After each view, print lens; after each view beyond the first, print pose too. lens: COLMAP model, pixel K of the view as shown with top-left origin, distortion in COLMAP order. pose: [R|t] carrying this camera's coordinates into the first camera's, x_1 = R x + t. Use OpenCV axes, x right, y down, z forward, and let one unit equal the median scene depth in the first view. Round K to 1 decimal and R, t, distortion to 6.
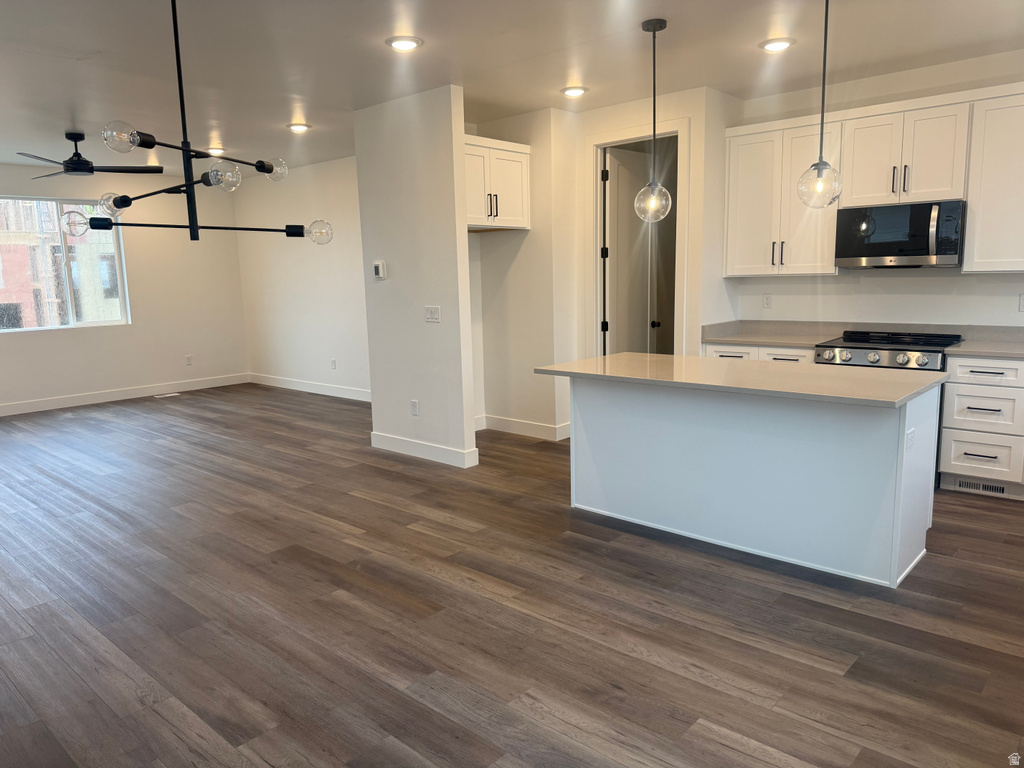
lens RADIAL K [[722.1, 0, 512.3], [0, 722.1, 376.8], [0, 0, 1]] dist [0.065205, -0.085249]
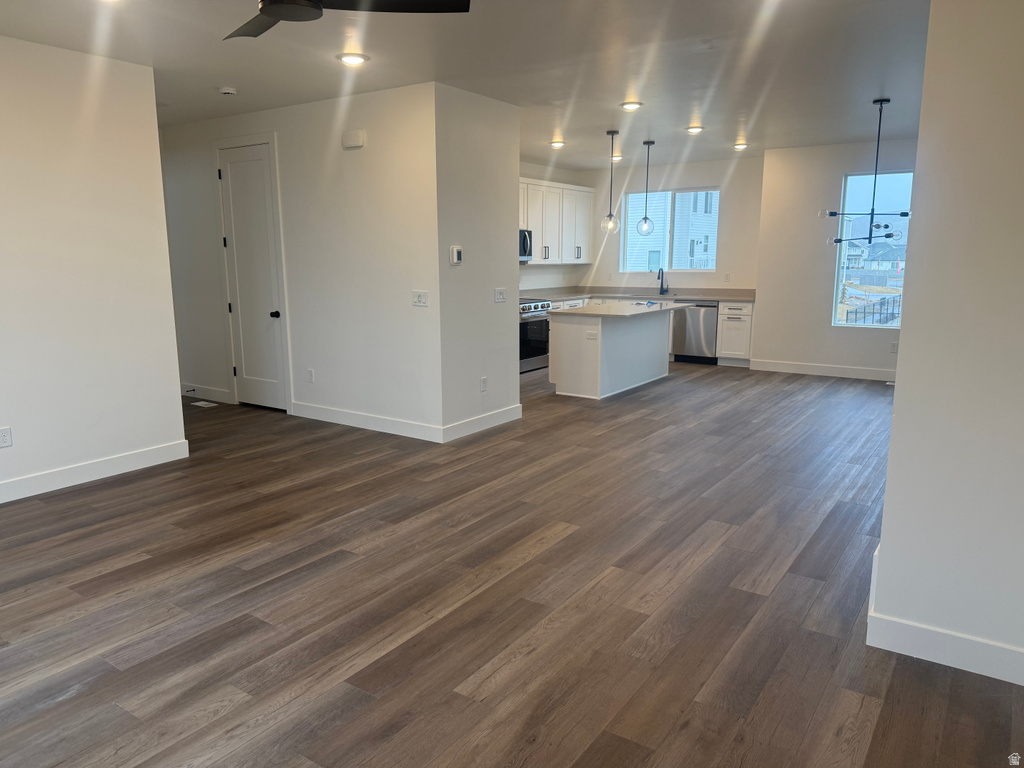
lens RADIAL K [[722.1, 0, 510.4], [0, 722.1, 381.0], [0, 0, 1]] dist [0.065205, -0.085249]
pose [[-0.134248, -0.143707, 0.980472, -1.656090], [0.148898, 0.975270, 0.163332, -0.182413], [-0.979697, 0.167917, -0.109530, 1.490556]]
